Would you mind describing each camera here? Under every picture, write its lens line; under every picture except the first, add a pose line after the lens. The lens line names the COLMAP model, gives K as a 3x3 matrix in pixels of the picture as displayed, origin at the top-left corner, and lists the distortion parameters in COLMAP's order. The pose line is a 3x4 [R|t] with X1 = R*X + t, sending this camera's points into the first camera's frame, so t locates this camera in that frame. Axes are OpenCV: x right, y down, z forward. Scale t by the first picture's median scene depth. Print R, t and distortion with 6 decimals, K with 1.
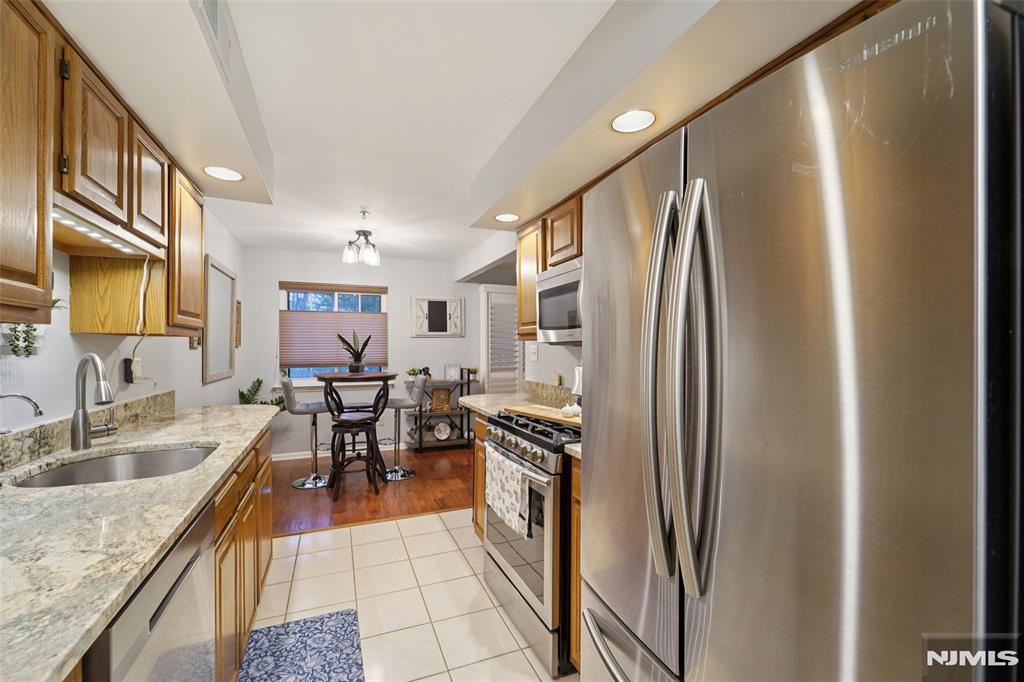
lens RADIAL K [[423.3, 0, 510.8], [0, 423.3, 344.7], [0, 0, 1]] dist [-0.000354, -0.000925]
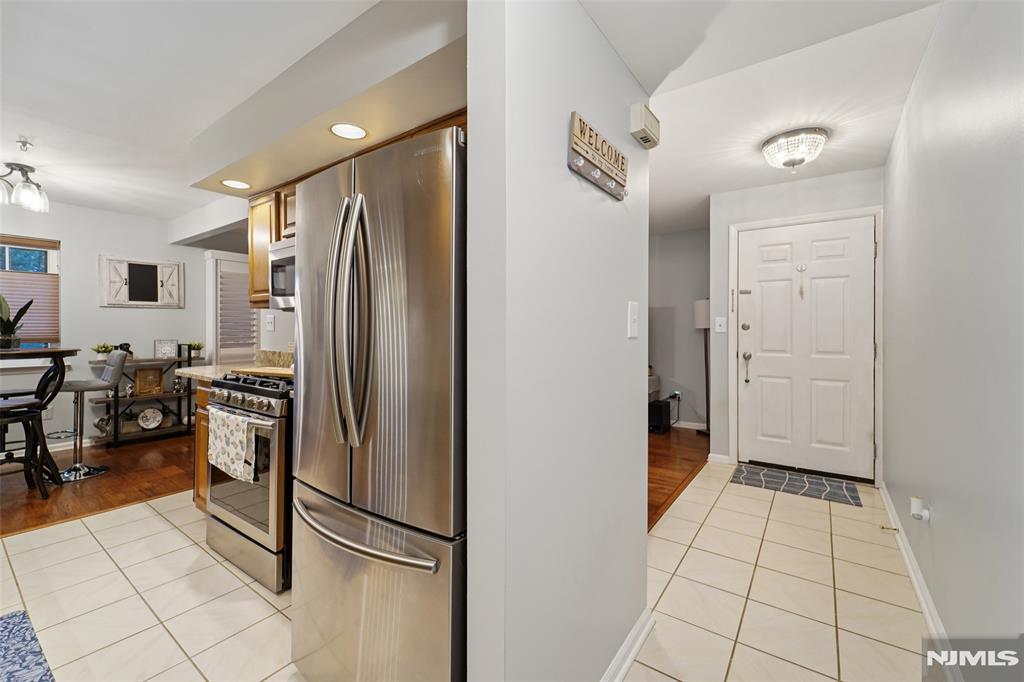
lens RADIAL K [[424.6, 0, 515.5], [0, 424.6, 329.4], [0, 0, 1]] dist [0.000888, -0.002480]
pose [[0.850722, 0.003040, 0.525606, 0.018730], [-0.006081, 0.999973, 0.004060, 0.026038], [-0.525580, -0.006650, 0.850718, -0.149193]]
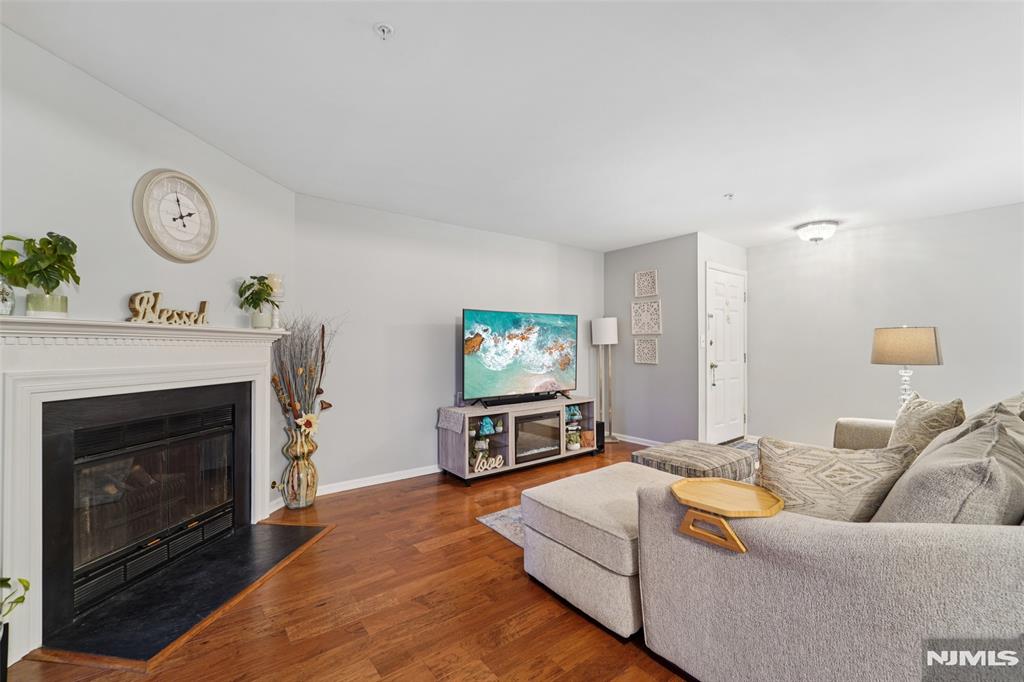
lens RADIAL K [[423.3, 0, 510.8], [0, 423.3, 344.7], [0, 0, 1]] dist [-0.000354, -0.000925]
pose [[-0.265249, 0.006175, 0.964160, -0.073272], [-0.006309, 0.999947, -0.008140, 0.037729], [-0.964159, -0.008242, -0.265196, 1.333752]]
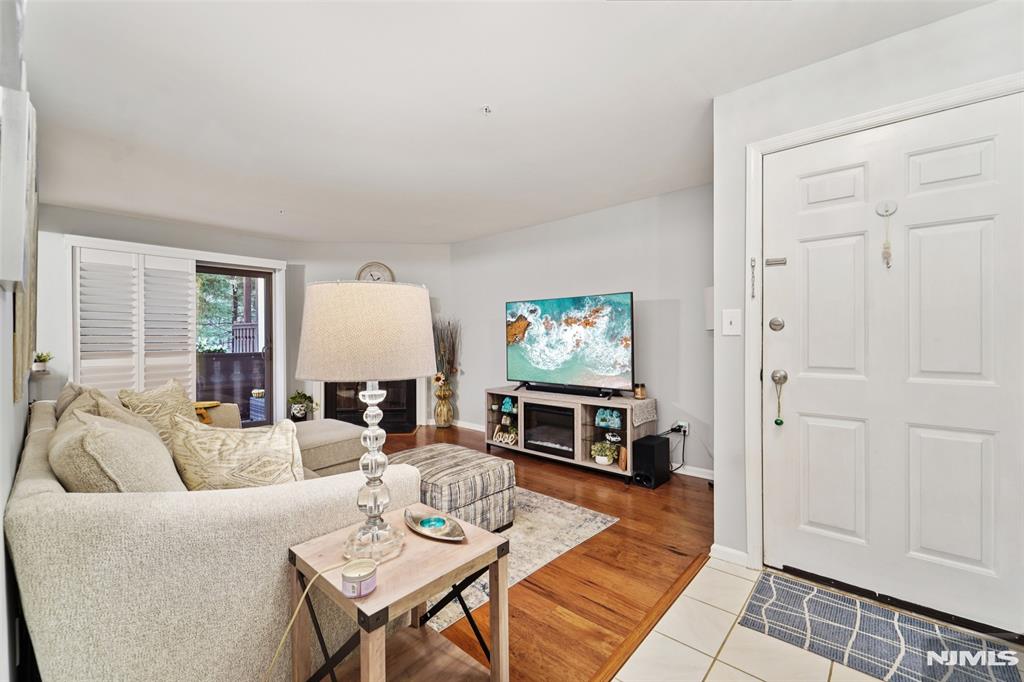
lens RADIAL K [[426.8, 0, 512.4], [0, 426.8, 336.4], [0, 0, 1]] dist [-0.001517, -0.000334]
pose [[0.900766, -0.005220, 0.434273, 0.445253], [0.001211, 0.999954, 0.009509, 0.030402], [-0.434302, -0.008040, 0.900731, 0.060450]]
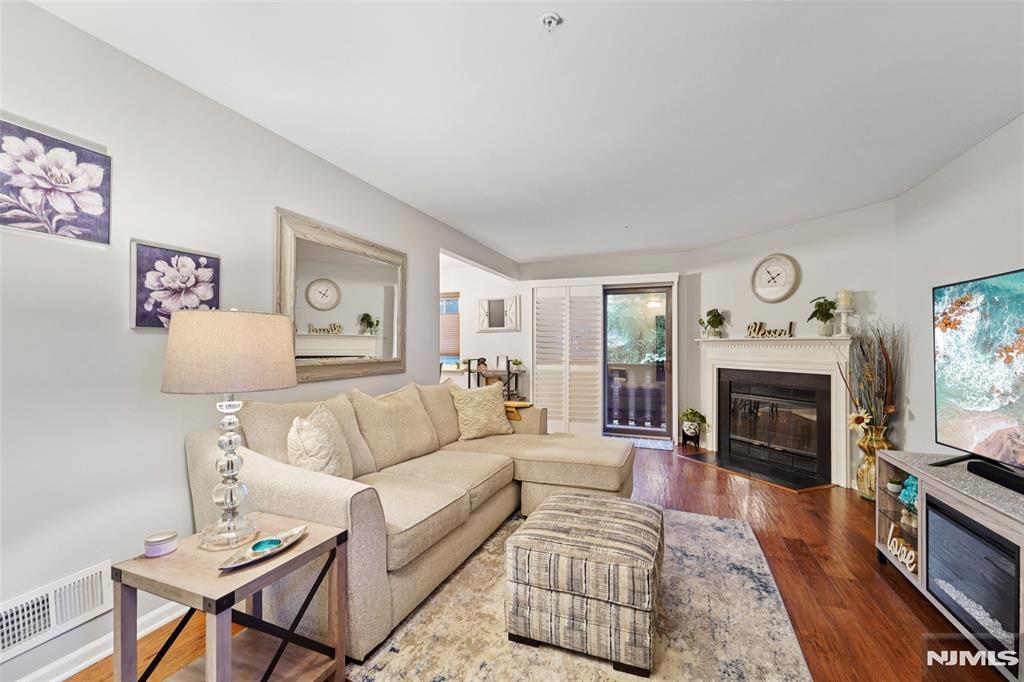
lens RADIAL K [[421.8, 0, 509.4], [0, 421.8, 347.9], [0, 0, 1]] dist [0.000398, -0.000838]
pose [[0.721782, 0.002936, -0.692114, 0.940566], [0.002812, 0.999970, 0.007175, 0.025216], [0.692115, -0.007125, 0.721752, 0.307091]]
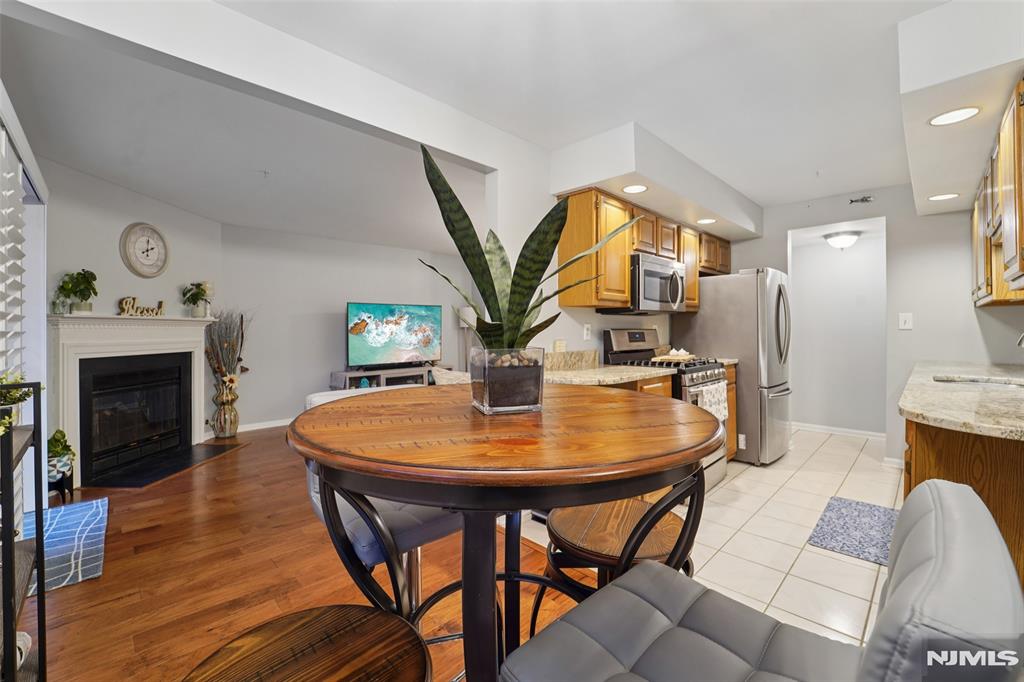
lens RADIAL K [[422.8, 0, 500.6], [0, 422.8, 331.1], [0, 0, 1]] dist [-0.000230, -0.000264]
pose [[-0.368240, -0.003597, 0.929724, -0.621008], [-0.006973, 0.999975, 0.001107, 0.035829], [-0.929705, -0.006075, -0.368256, 1.216244]]
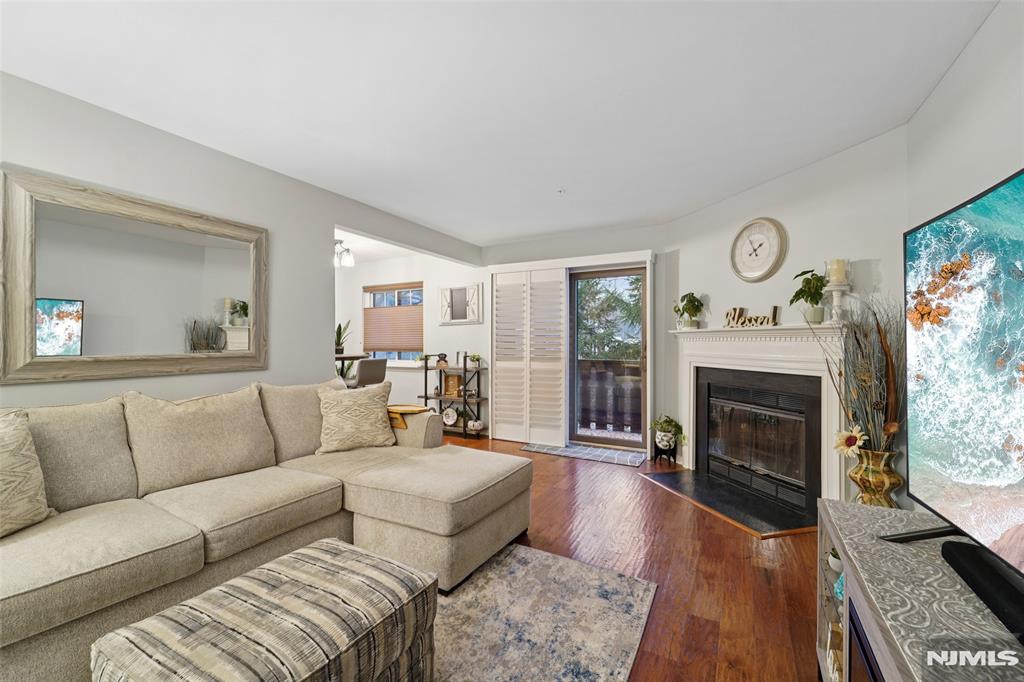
lens RADIAL K [[420.4, 0, 514.5], [0, 420.4, 346.5], [0, 0, 1]] dist [-0.001162, -0.000365]
pose [[0.633208, 0.006040, -0.773958, 1.027937], [0.004740, 0.999921, 0.011681, 0.035189], [0.773967, -0.011065, 0.633129, 0.686472]]
